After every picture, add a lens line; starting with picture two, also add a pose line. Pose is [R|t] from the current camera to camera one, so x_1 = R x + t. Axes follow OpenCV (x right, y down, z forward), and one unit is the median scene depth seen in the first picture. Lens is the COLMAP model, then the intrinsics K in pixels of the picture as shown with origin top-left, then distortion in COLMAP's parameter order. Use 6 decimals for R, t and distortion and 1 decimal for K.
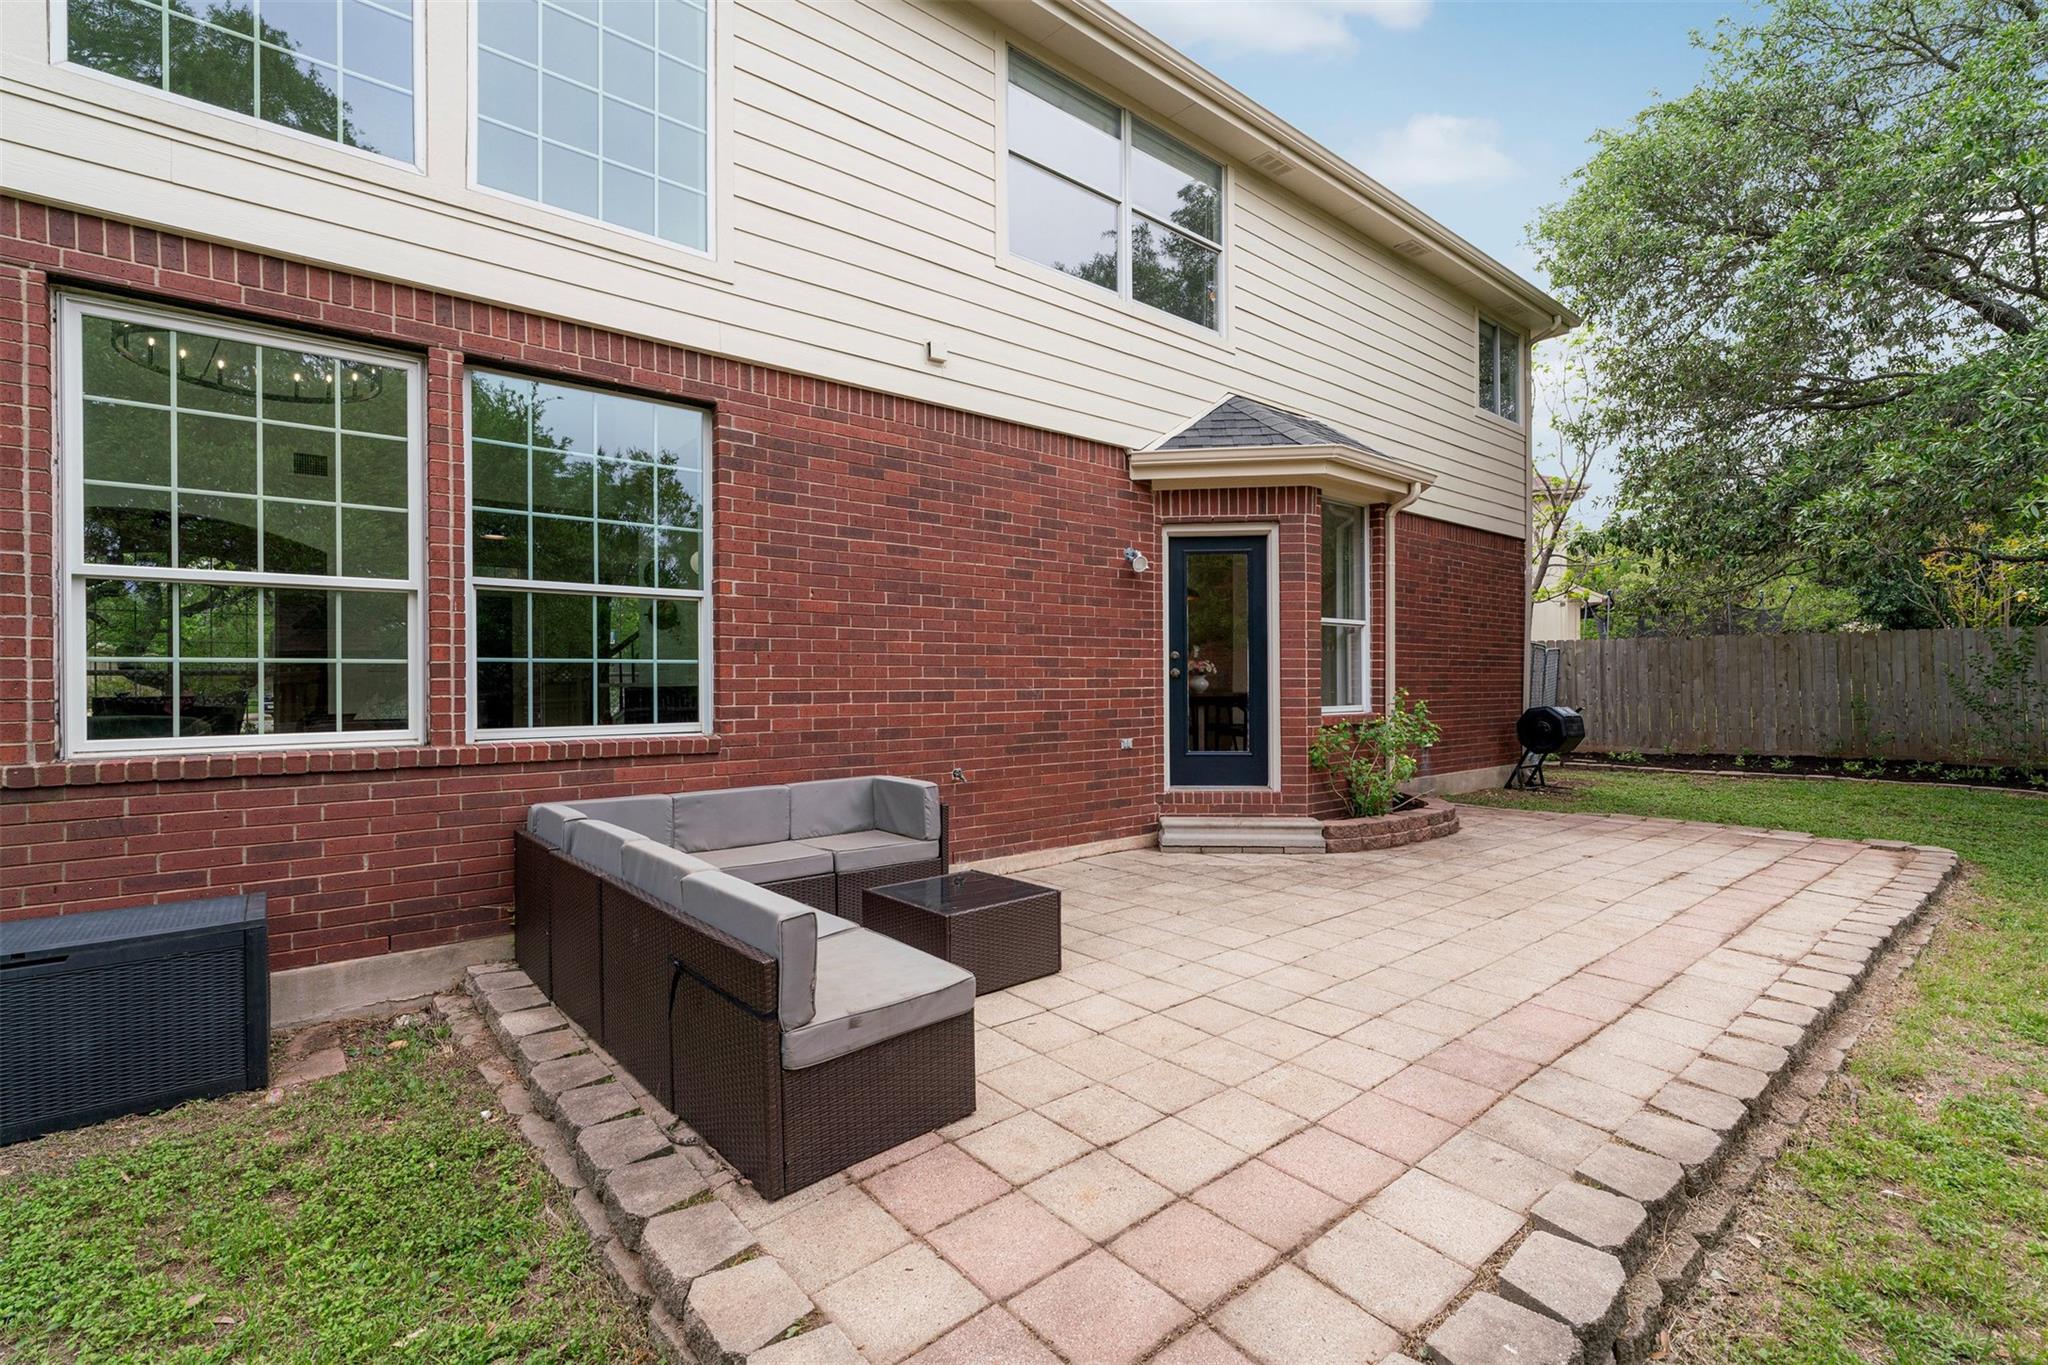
lens RADIAL K [[935.2, 0, 1041.2], [0, 935.2, 666.4], [0, 0, 1]] dist [0.000430, 0.002238]
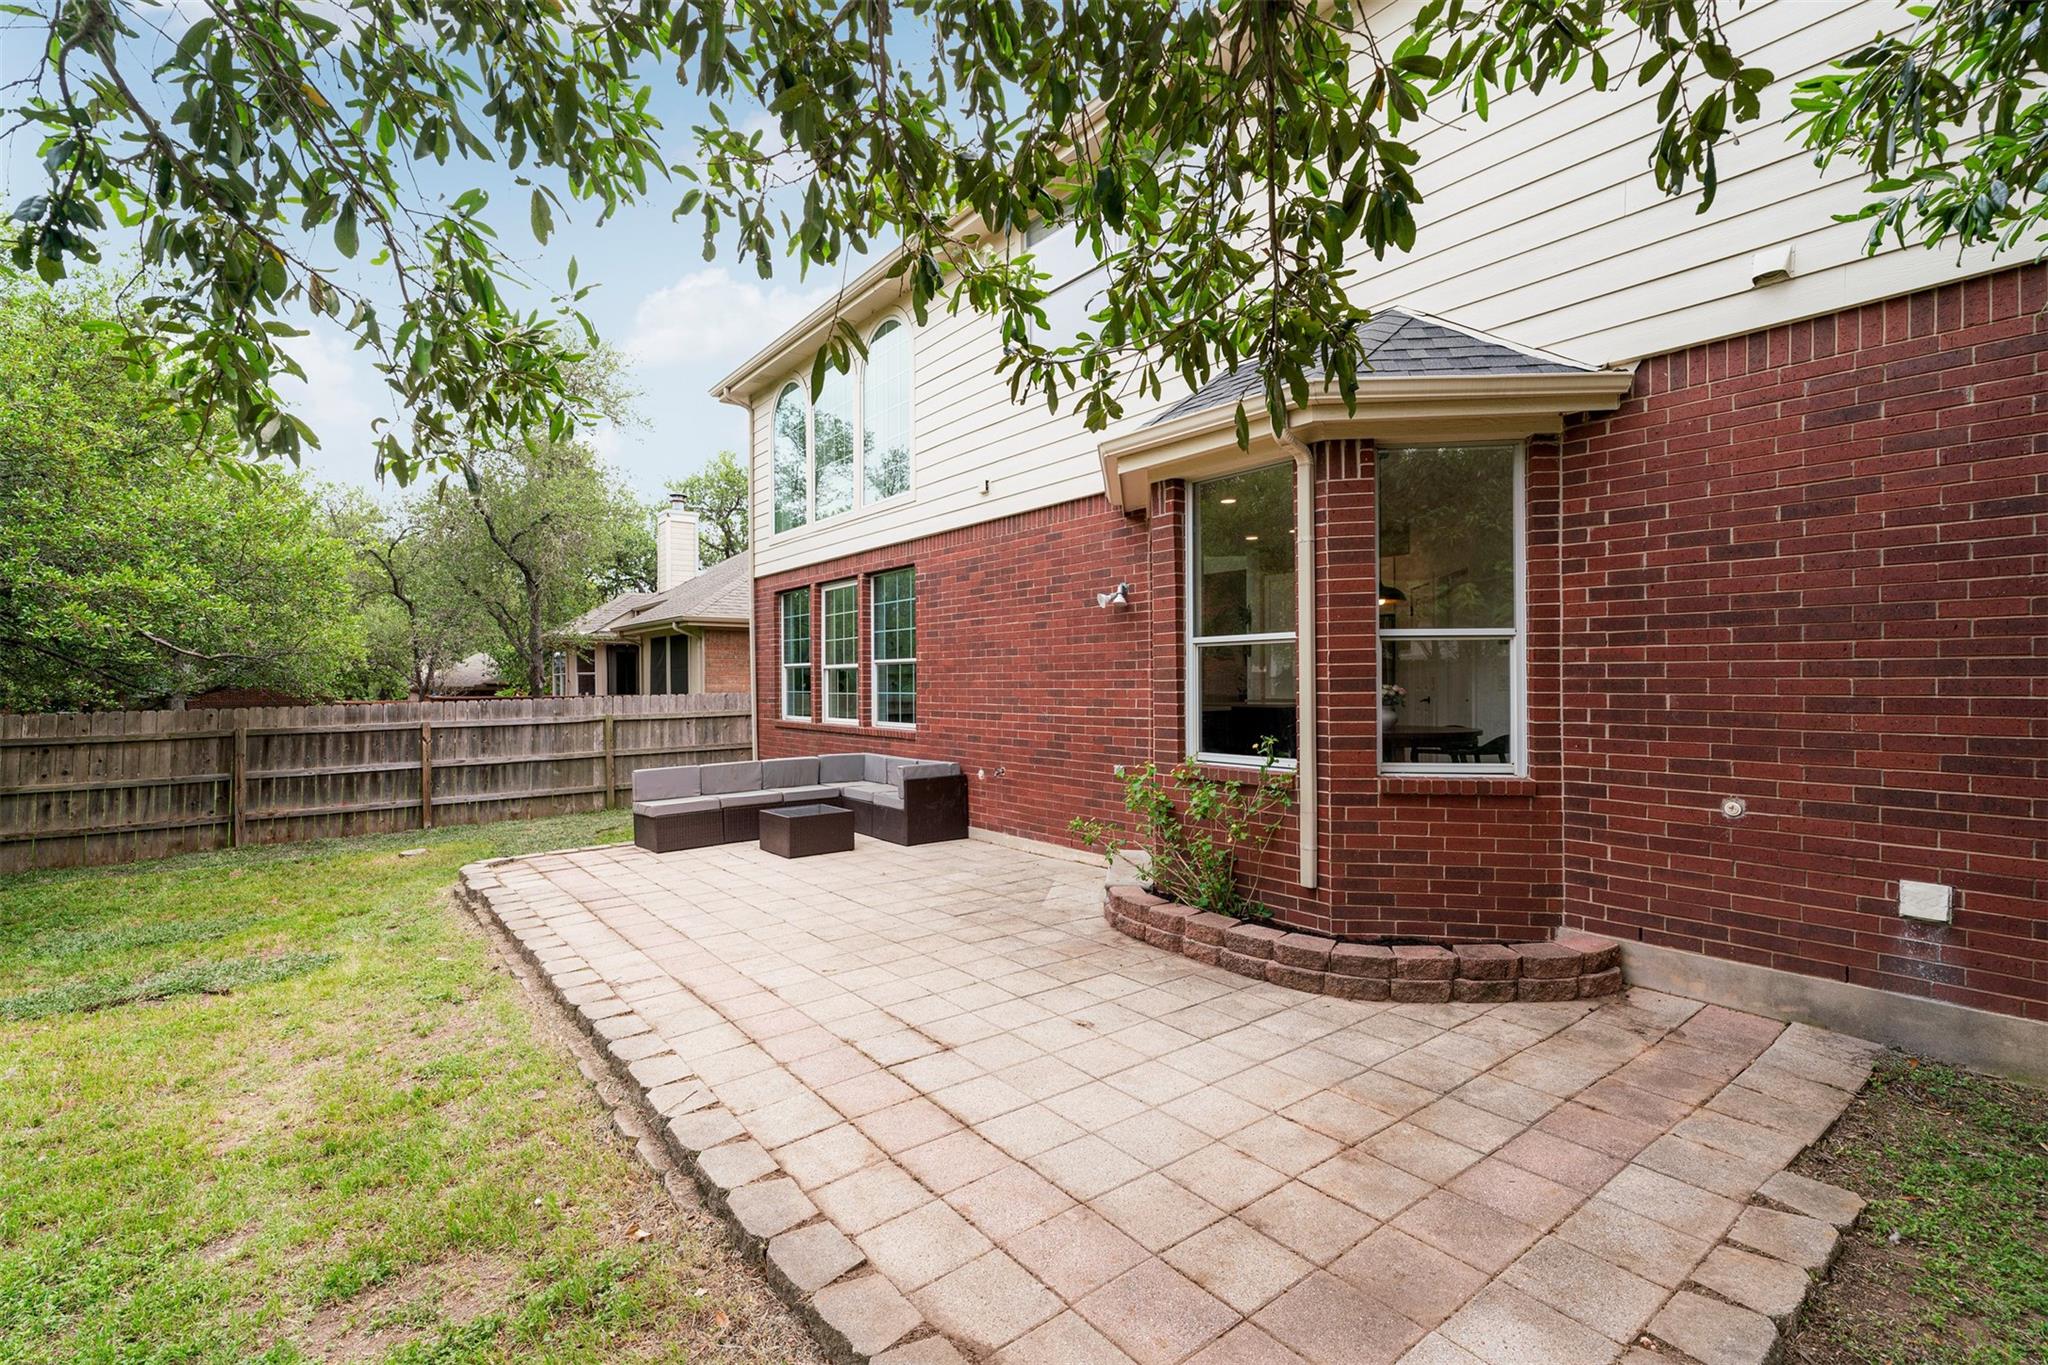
lens RADIAL K [[935.2, 0, 1014.8], [0, 935.2, 698.7], [0, 0, 1]] dist [0.000430, 0.002238]
pose [[-0.088258, 0.004174, -0.996089, 1.326533], [-0.003007, 0.999986, 0.004456, -0.002579], [0.996093, 0.003389, -0.088244, 1.133009]]
